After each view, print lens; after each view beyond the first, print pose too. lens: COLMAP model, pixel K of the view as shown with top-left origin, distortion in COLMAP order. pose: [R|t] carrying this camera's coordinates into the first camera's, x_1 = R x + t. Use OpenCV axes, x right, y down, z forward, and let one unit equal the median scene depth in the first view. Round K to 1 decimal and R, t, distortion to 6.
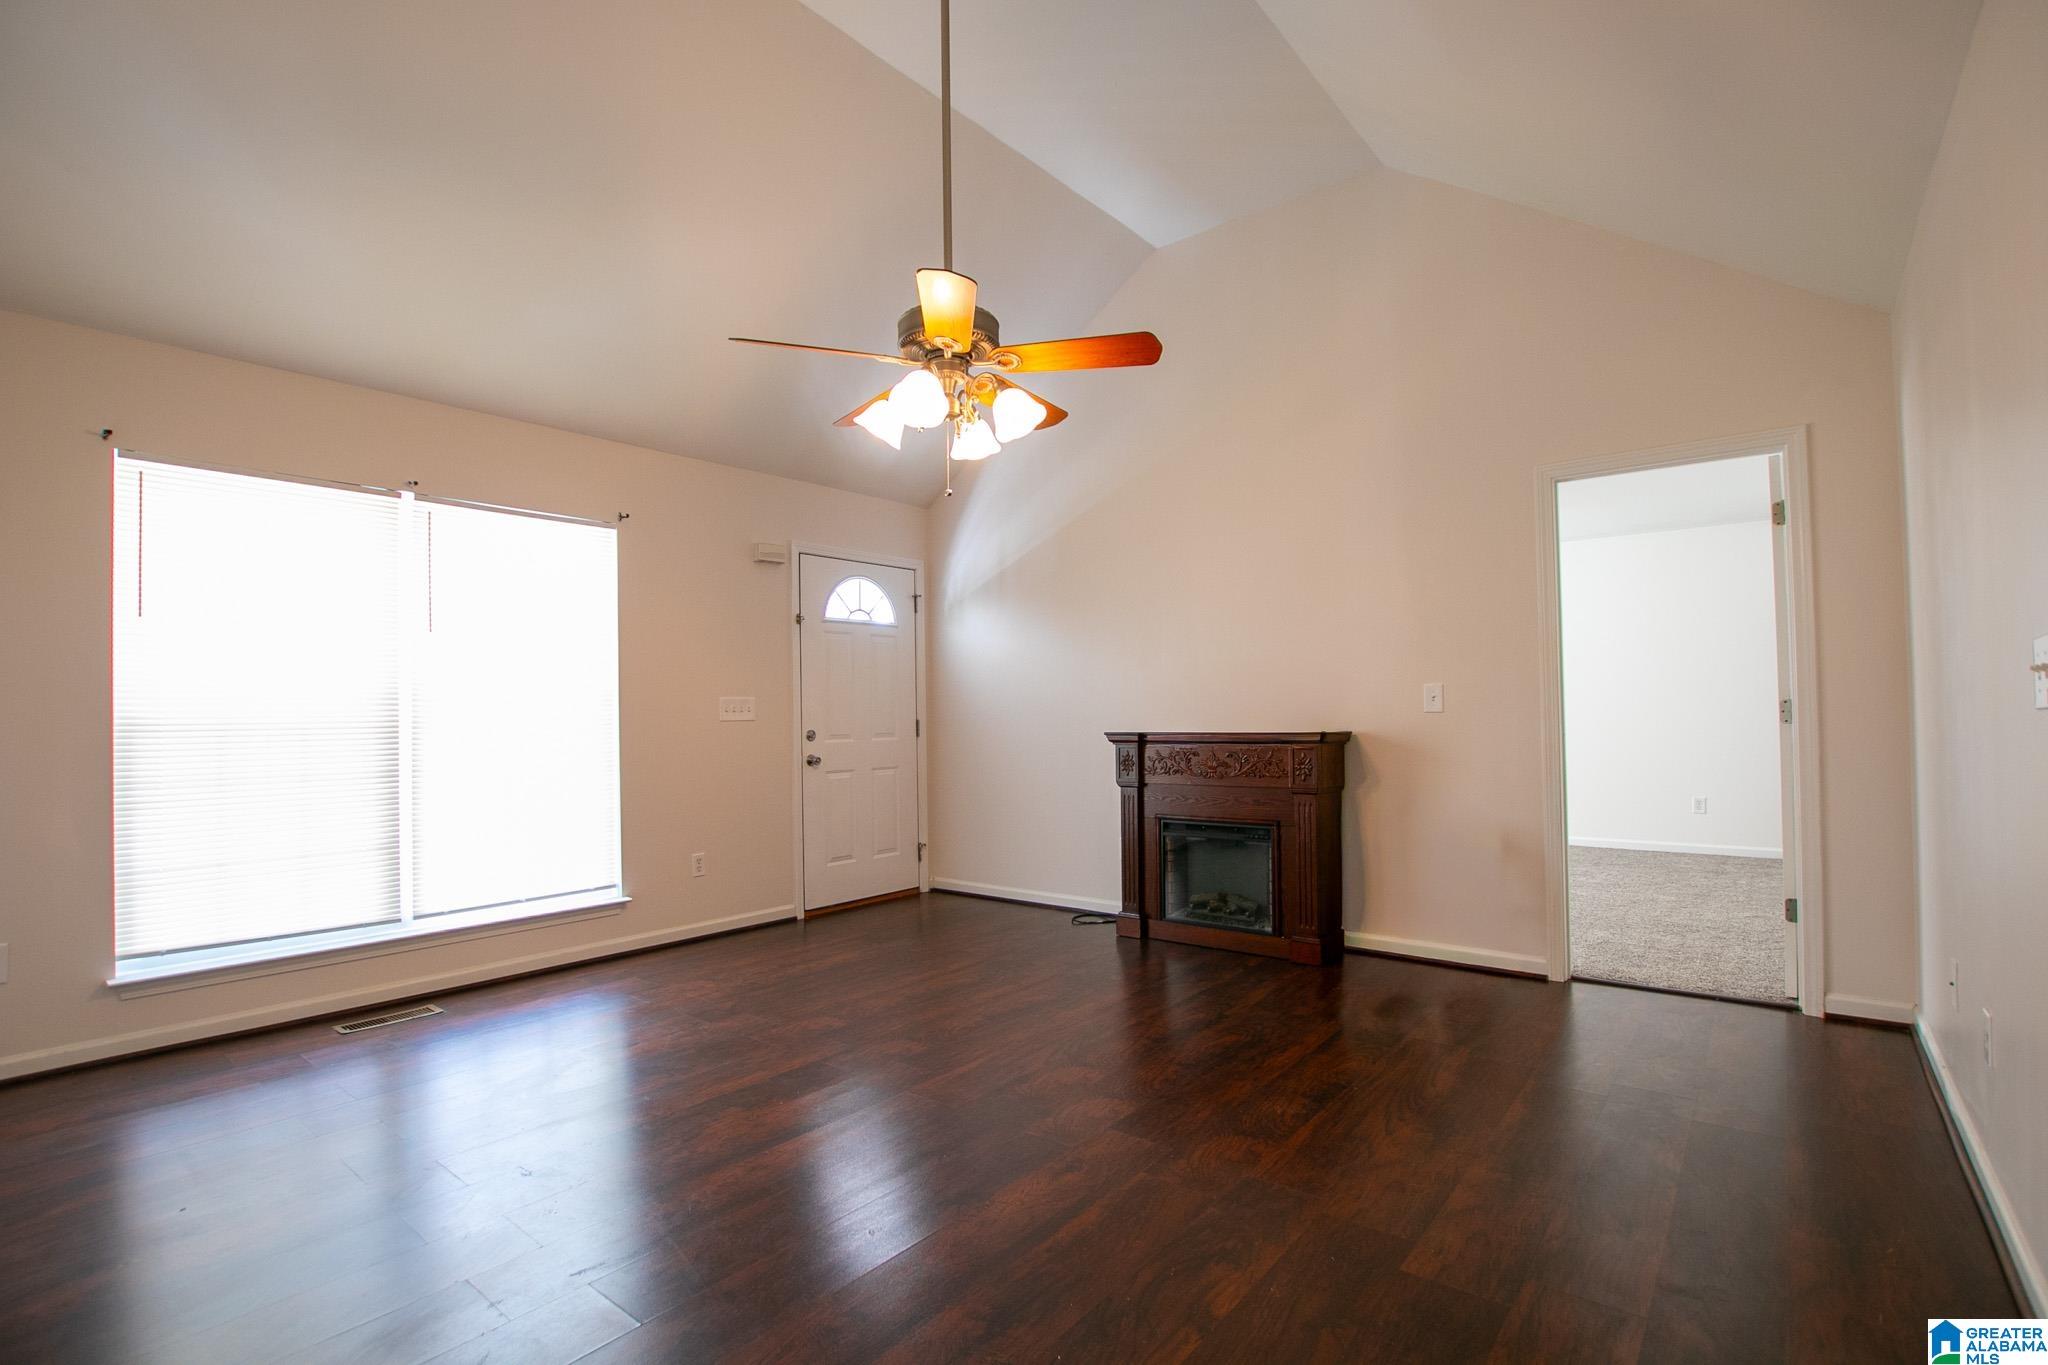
lens RADIAL K [[941.4, 0, 1010.3], [0, 941.4, 692.1], [0, 0, 1]] dist [-0.037060, 0.000007]
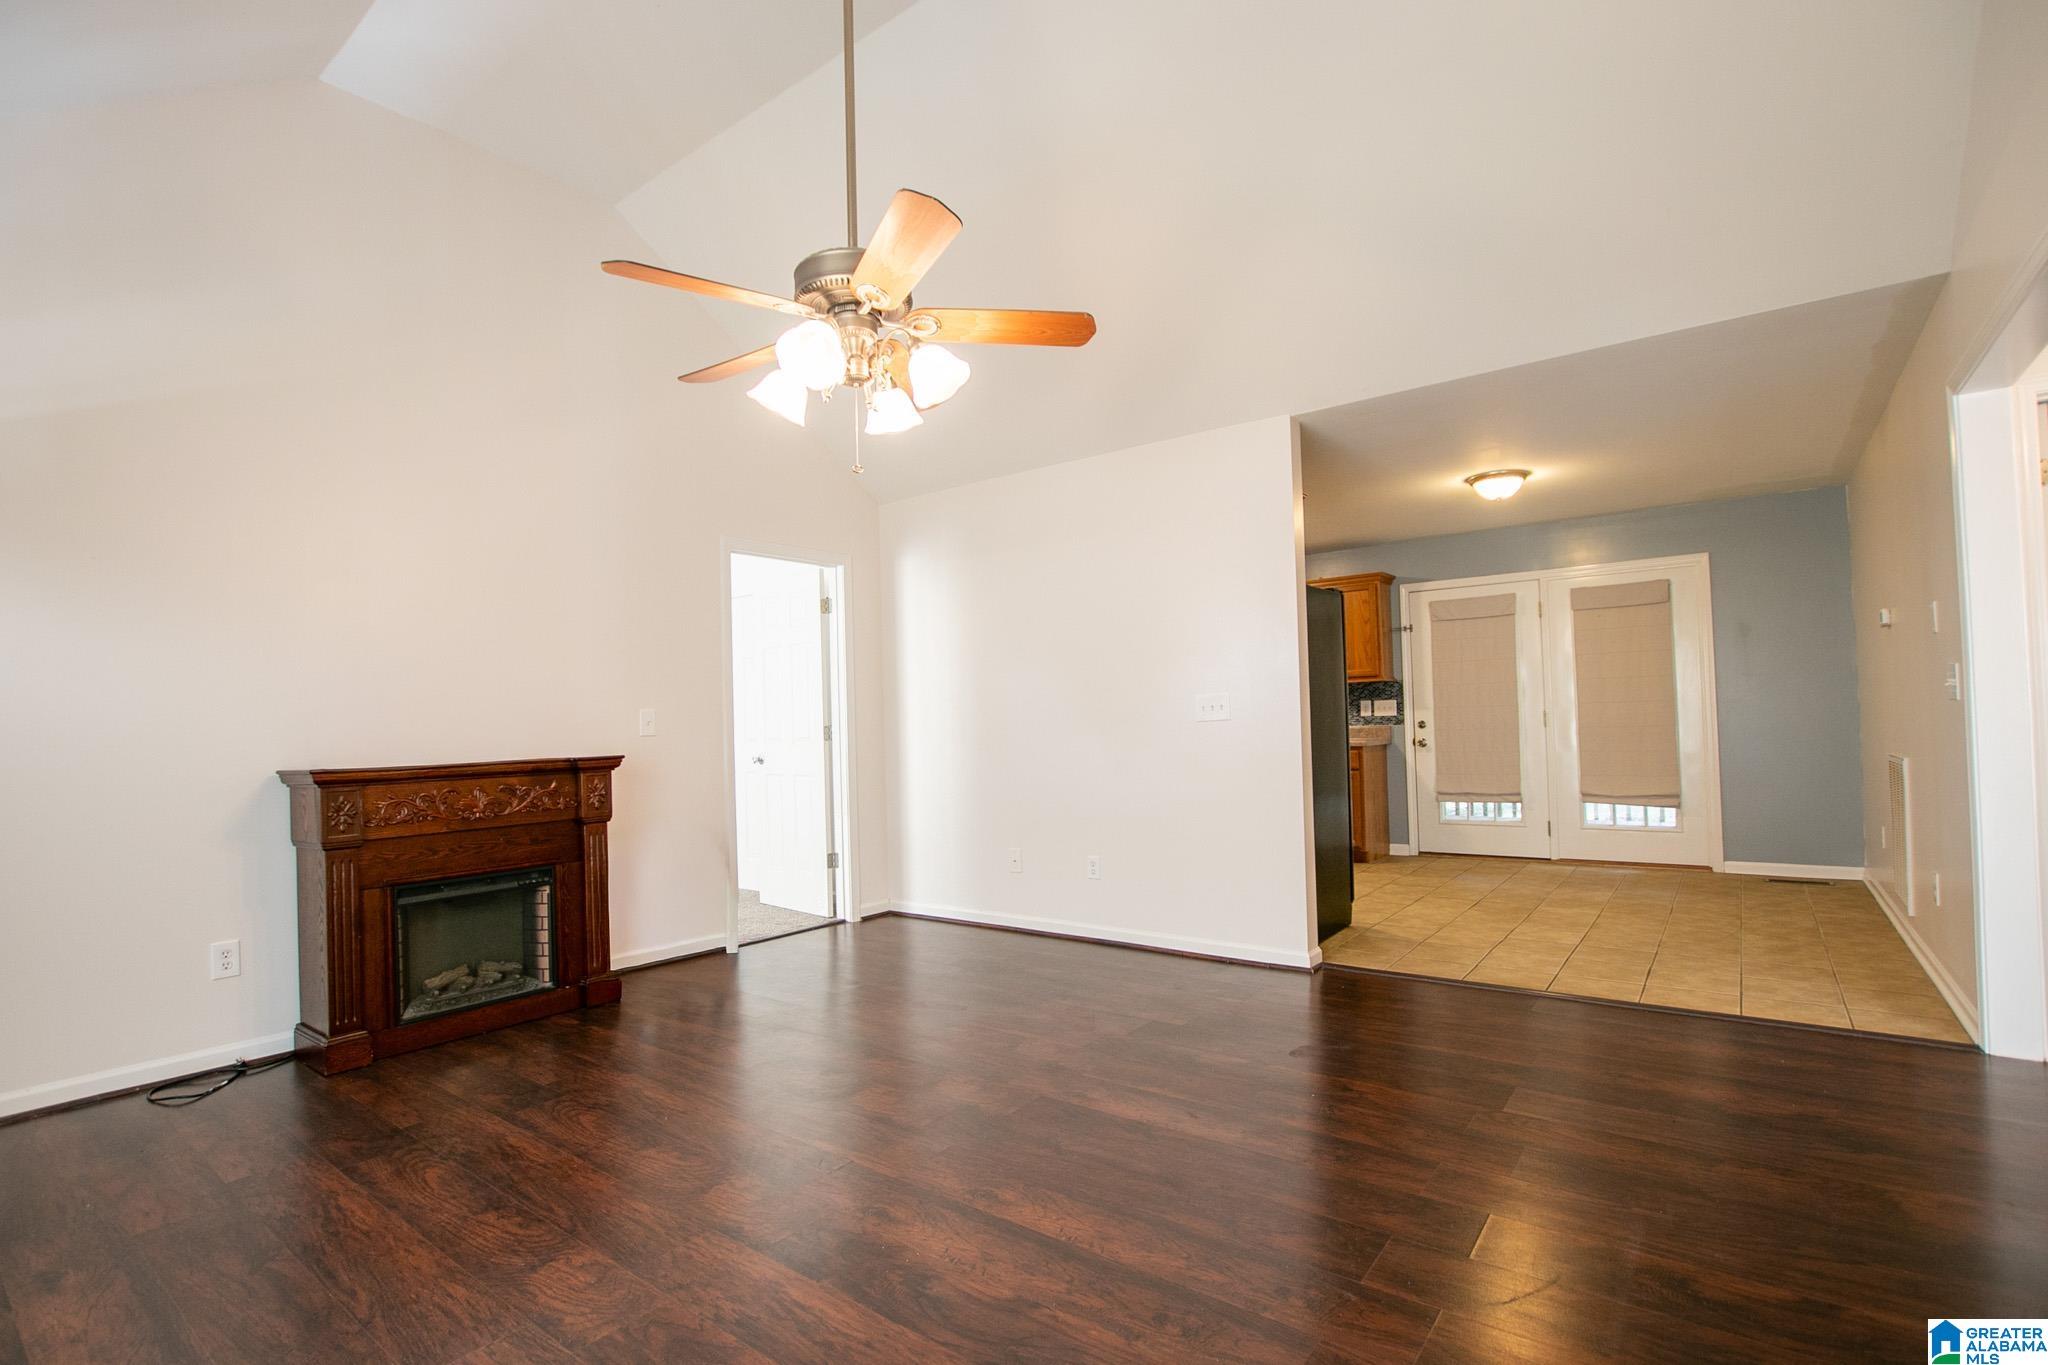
lens RADIAL K [[941.4, 0, 1010.3], [0, 941.4, 692.1], [0, 0, 1]] dist [-0.037060, 0.000007]
pose [[-0.021522, 0.045186, 0.998747, -0.682416], [0.003055, 0.998976, -0.045131, 0.022334], [-0.999764, 0.002080, -0.021638, 0.645754]]
